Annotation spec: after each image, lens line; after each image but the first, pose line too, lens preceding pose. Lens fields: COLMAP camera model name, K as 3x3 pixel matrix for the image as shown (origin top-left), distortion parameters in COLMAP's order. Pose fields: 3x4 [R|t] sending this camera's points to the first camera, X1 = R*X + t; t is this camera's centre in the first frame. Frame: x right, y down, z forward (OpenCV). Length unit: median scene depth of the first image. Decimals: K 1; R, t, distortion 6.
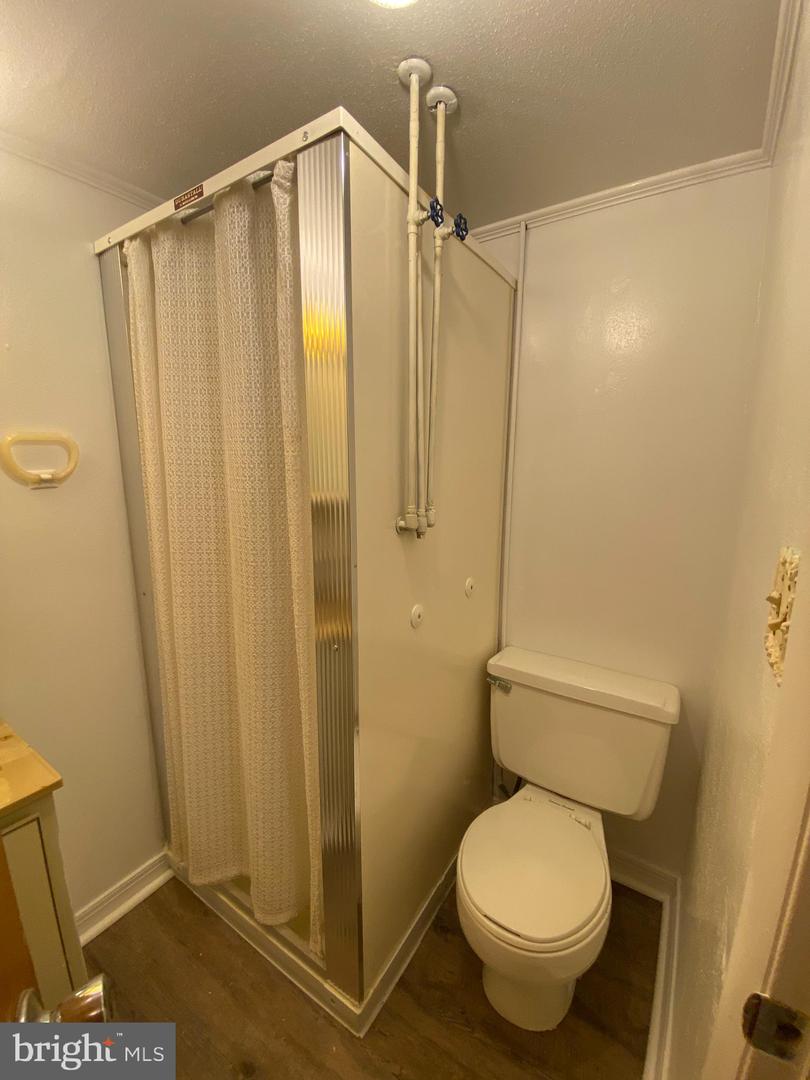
lens RADIAL K [[444.7, 0, 404.9], [0, 444.7, 548.0], [0, 0, 1]] dist [0.019064, -0.003017]
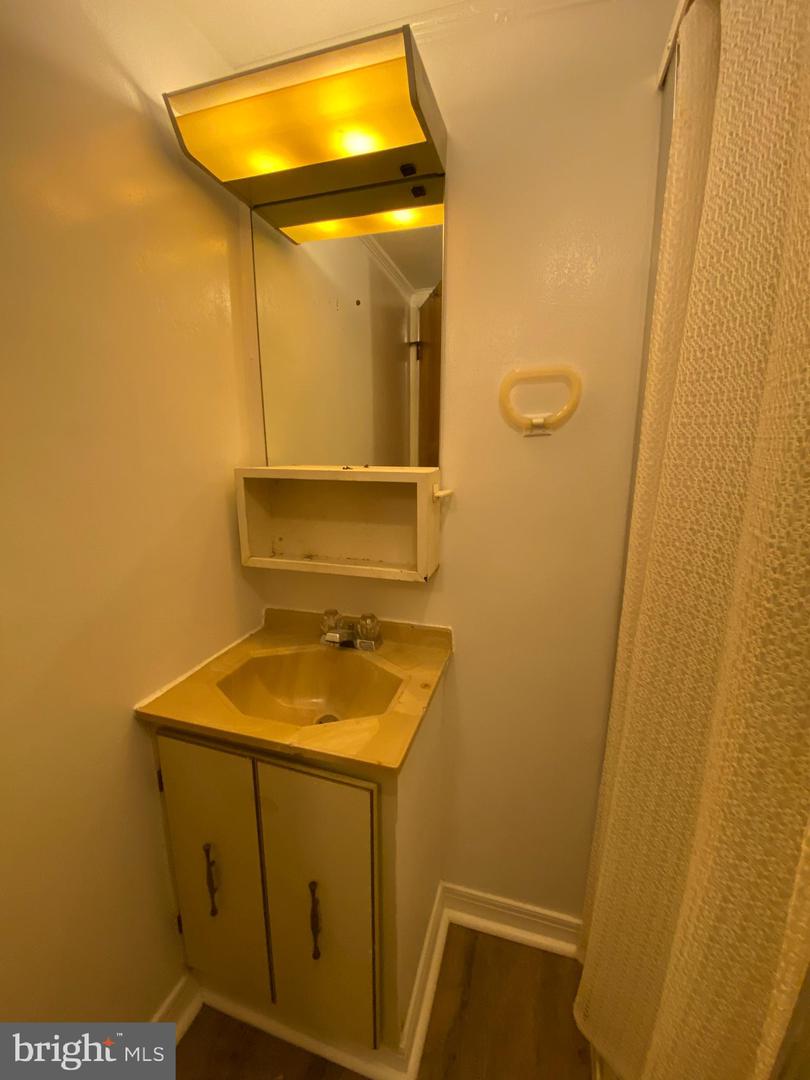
lens RADIAL K [[444.7, 0, 402.7], [0, 444.7, 543.2], [0, 0, 1]] dist [0.019064, -0.003017]
pose [[0.271820, 0.211315, -0.938861, -0.042160], [-0.184416, 0.968951, 0.164695, -0.029236], [0.944513, 0.128374, 0.302350, 0.535860]]
